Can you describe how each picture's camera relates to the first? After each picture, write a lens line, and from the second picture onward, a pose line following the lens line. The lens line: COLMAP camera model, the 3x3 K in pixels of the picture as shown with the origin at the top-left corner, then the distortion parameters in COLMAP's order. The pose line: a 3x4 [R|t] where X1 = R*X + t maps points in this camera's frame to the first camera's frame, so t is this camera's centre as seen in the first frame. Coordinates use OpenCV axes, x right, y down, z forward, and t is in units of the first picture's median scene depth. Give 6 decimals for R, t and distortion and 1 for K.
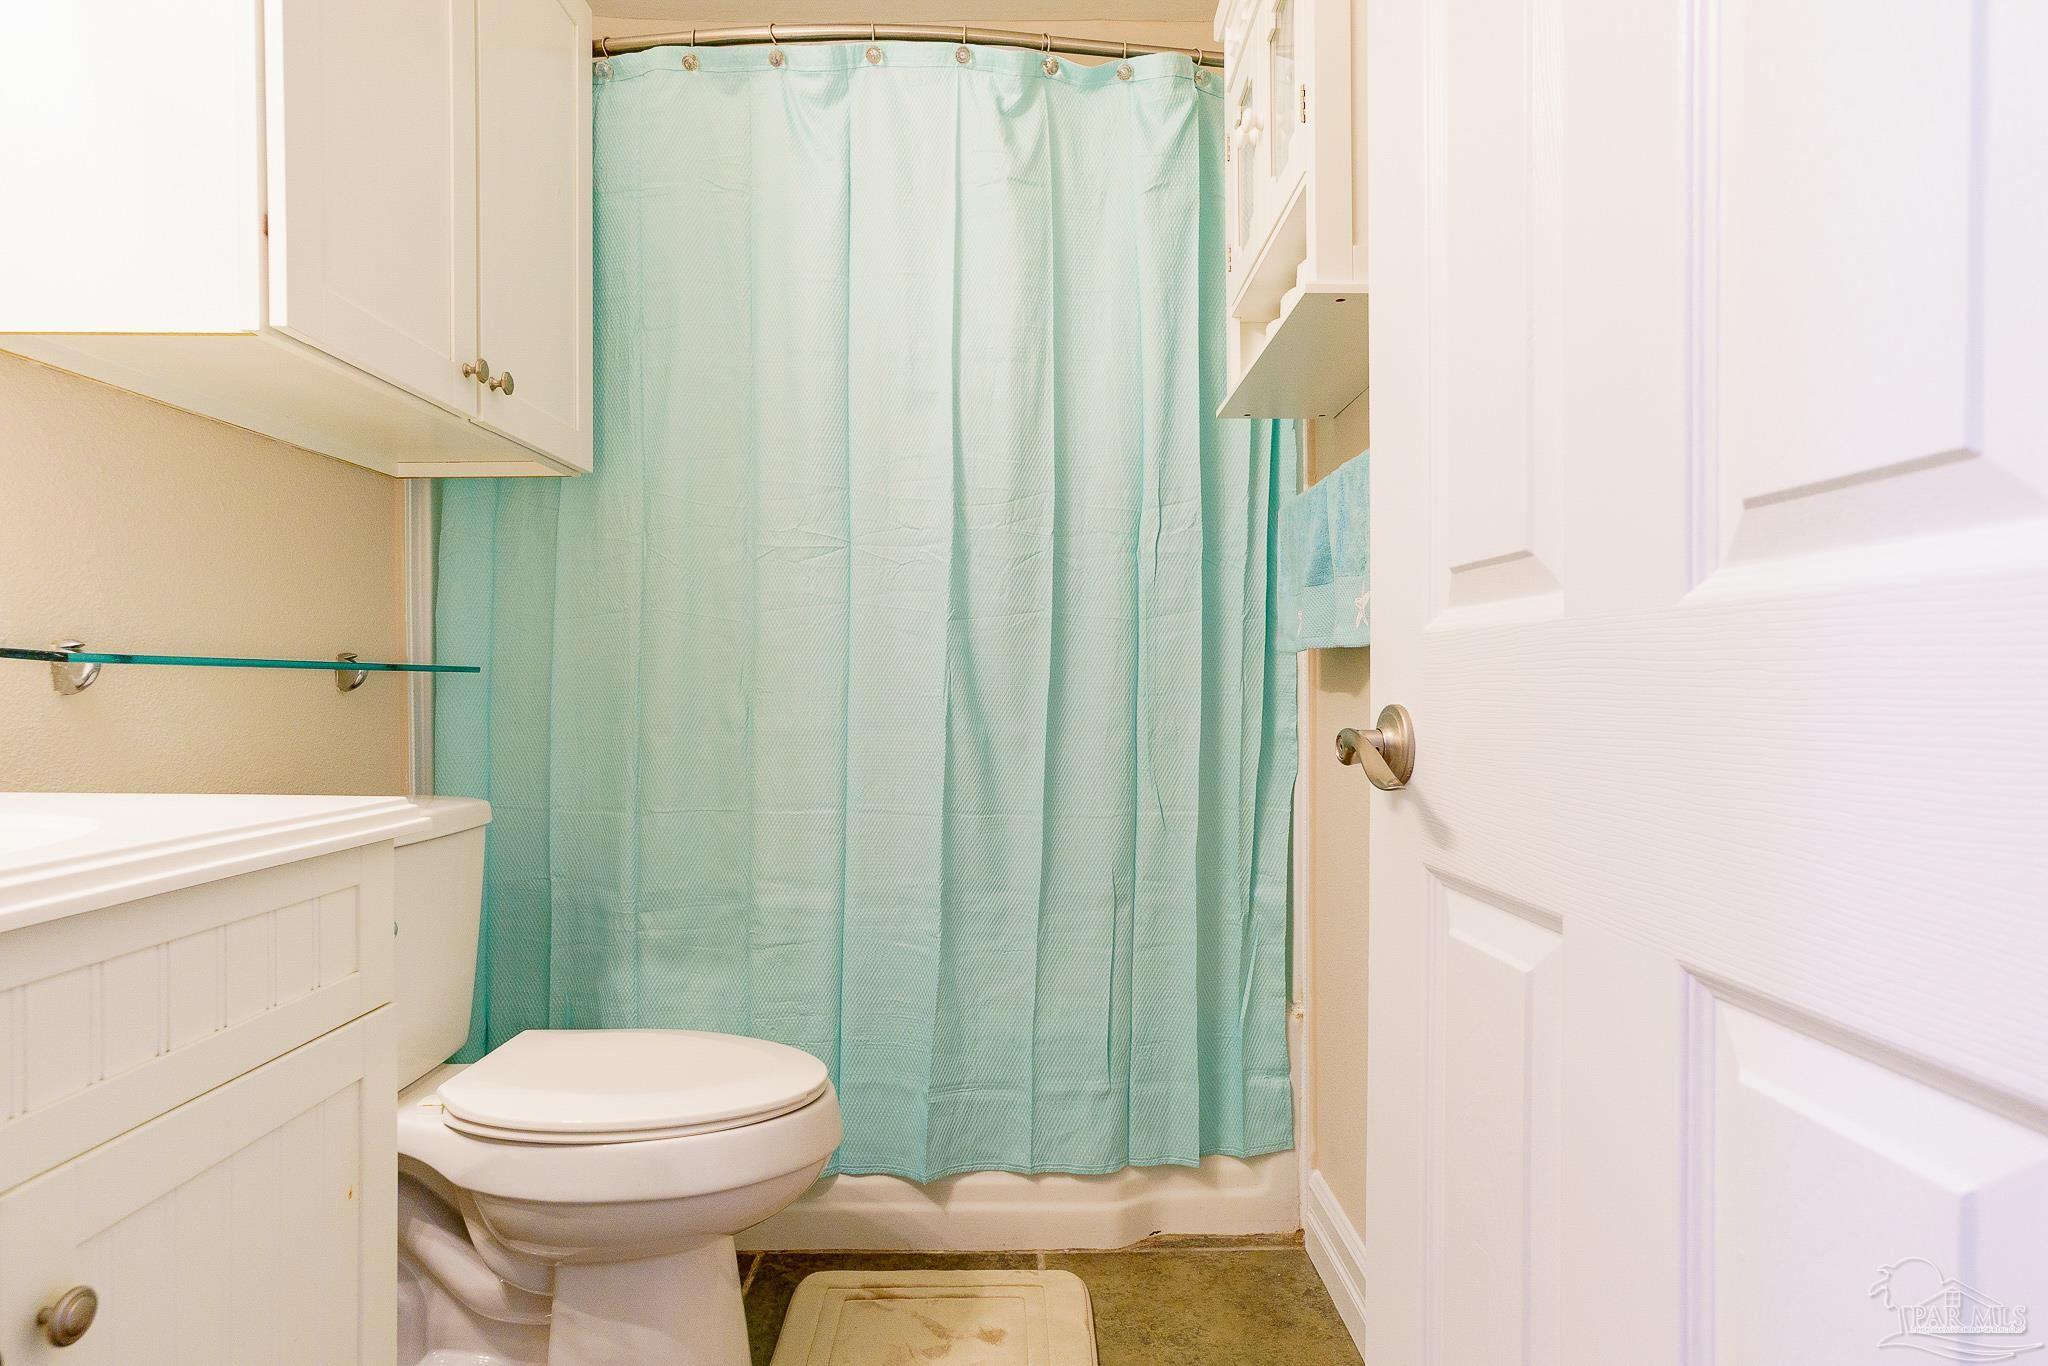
lens RADIAL K [[1110.9, 0, 1022.1], [0, 1110.9, 696.8], [0, 0, 1]] dist [-0.055767, 0.052875]
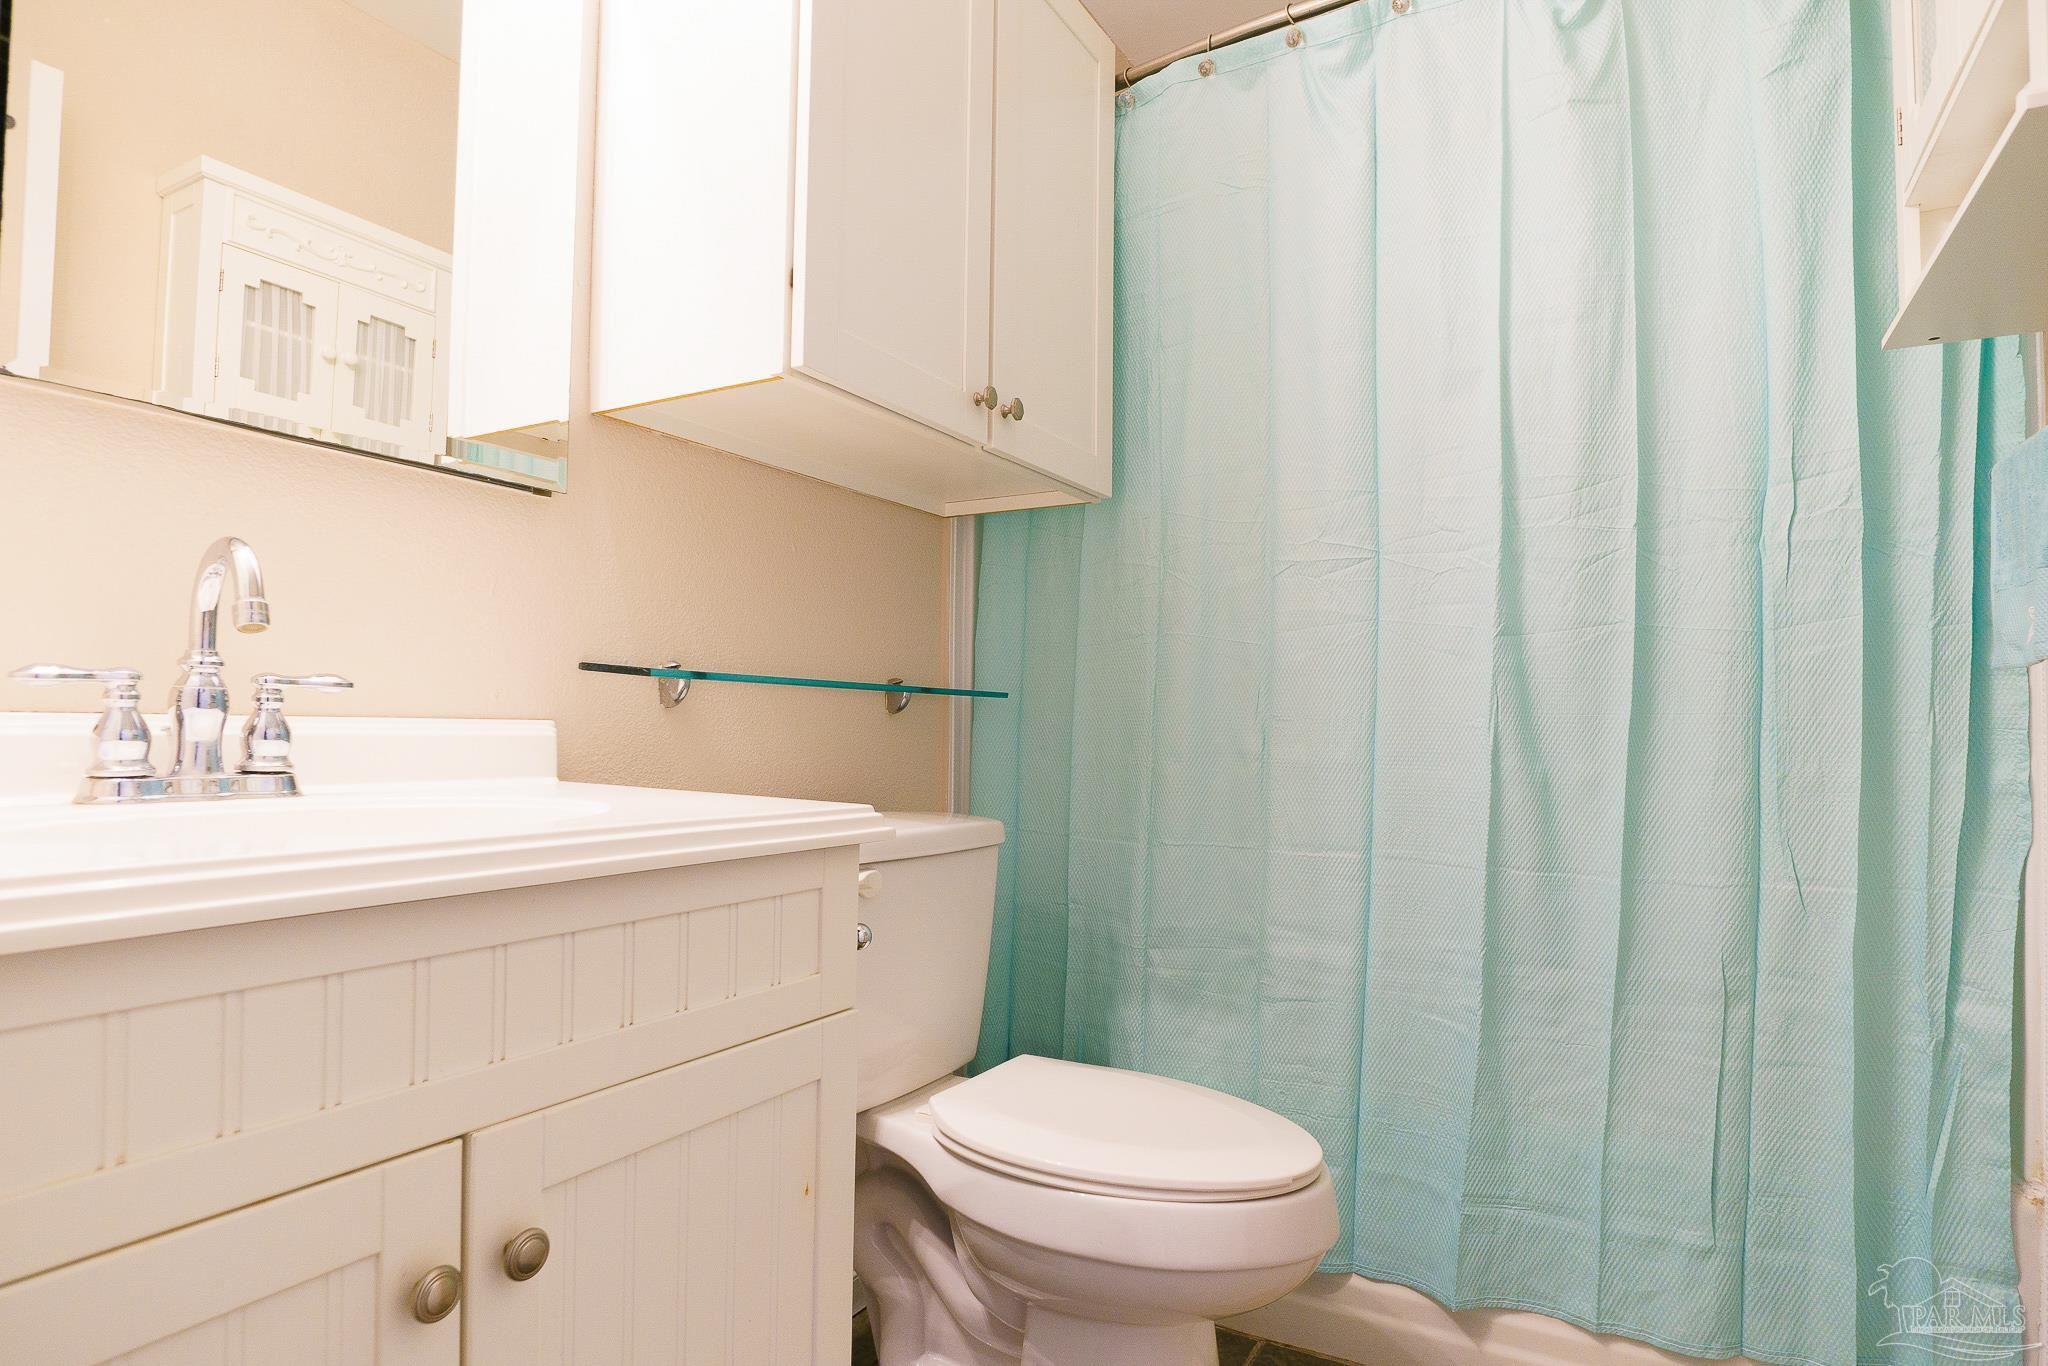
lens RADIAL K [[1082.9, 0, 1051.6], [0, 1082.9, 706.7], [0, 0, 1]] dist [-0.040458, 0.012265]
pose [[0.870519, 0.002045, -0.492131, 0.042019], [-0.020935, 0.999240, -0.032880, 0.017993], [0.491690, 0.038926, 0.869900, 0.128963]]
